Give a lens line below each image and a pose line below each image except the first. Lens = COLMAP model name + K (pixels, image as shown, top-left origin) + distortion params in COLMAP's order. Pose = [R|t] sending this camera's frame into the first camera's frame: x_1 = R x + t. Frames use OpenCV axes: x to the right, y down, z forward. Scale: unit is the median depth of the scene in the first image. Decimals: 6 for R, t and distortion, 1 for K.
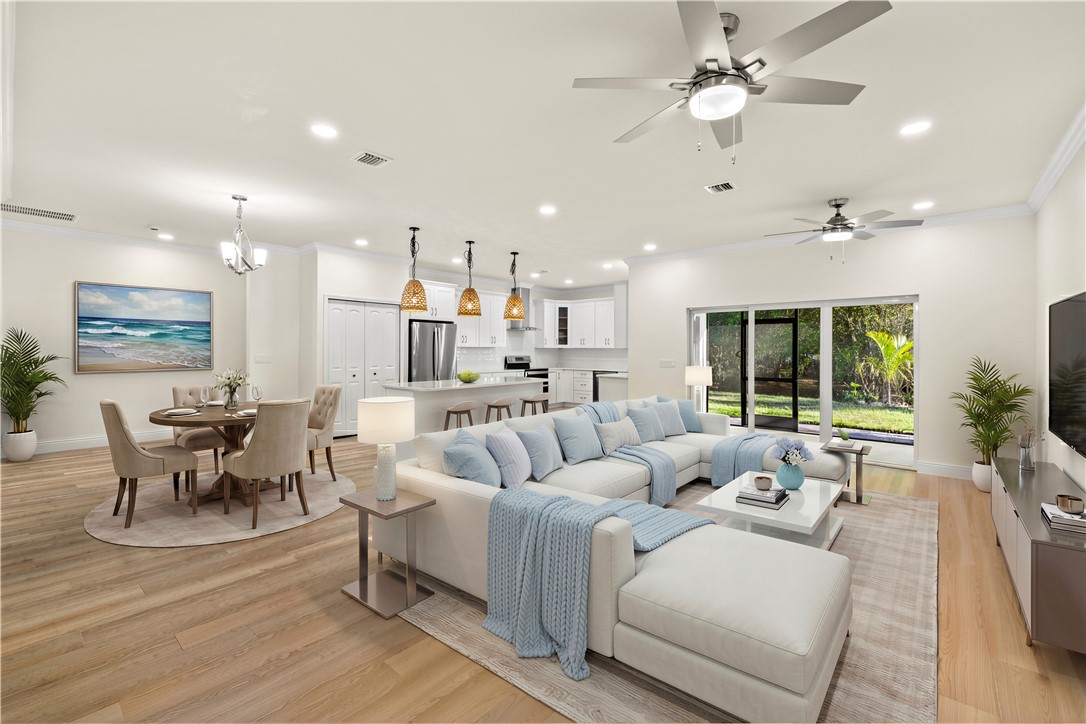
lens RADIAL K [[454.4, 0, 544.0], [0, 454.4, 354.0], [0, 0, 1]] dist [-0.001107, -0.000035]
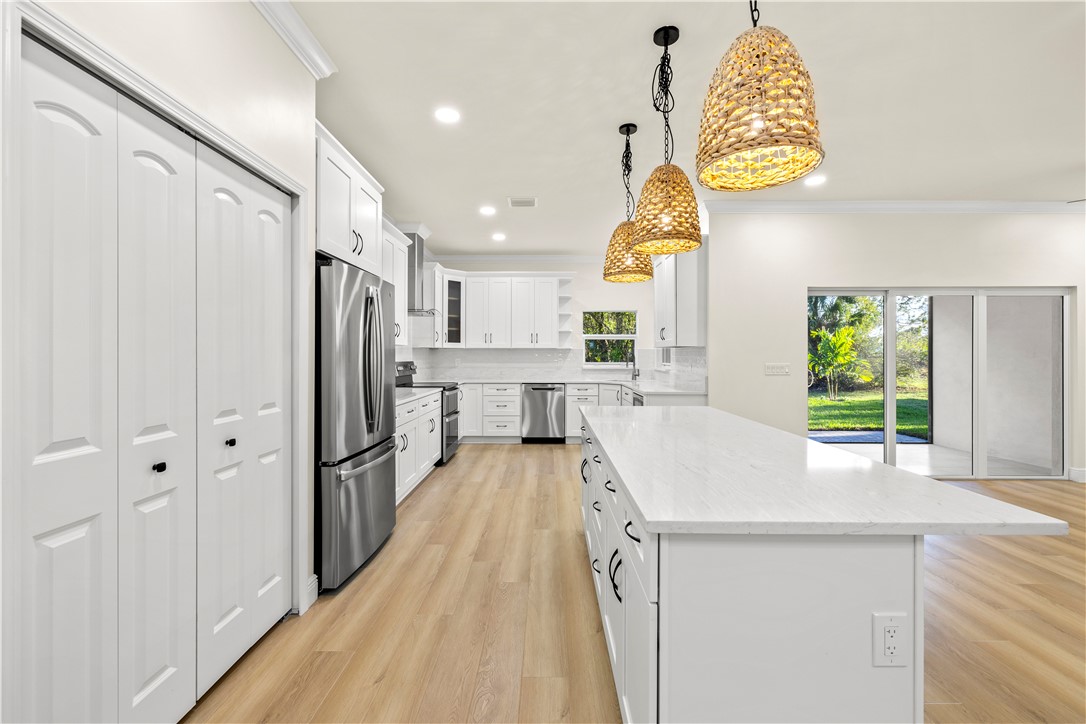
lens RADIAL K [[454.4, 0, 545.2], [0, 454.4, 355.9], [0, 0, 1]] dist [-0.001107, -0.000035]
pose [[0.758360, -0.008989, 0.651774, -0.281963], [0.011831, 0.999930, 0.000026, -0.001142], [-0.651728, 0.007691, 0.758413, 0.487591]]
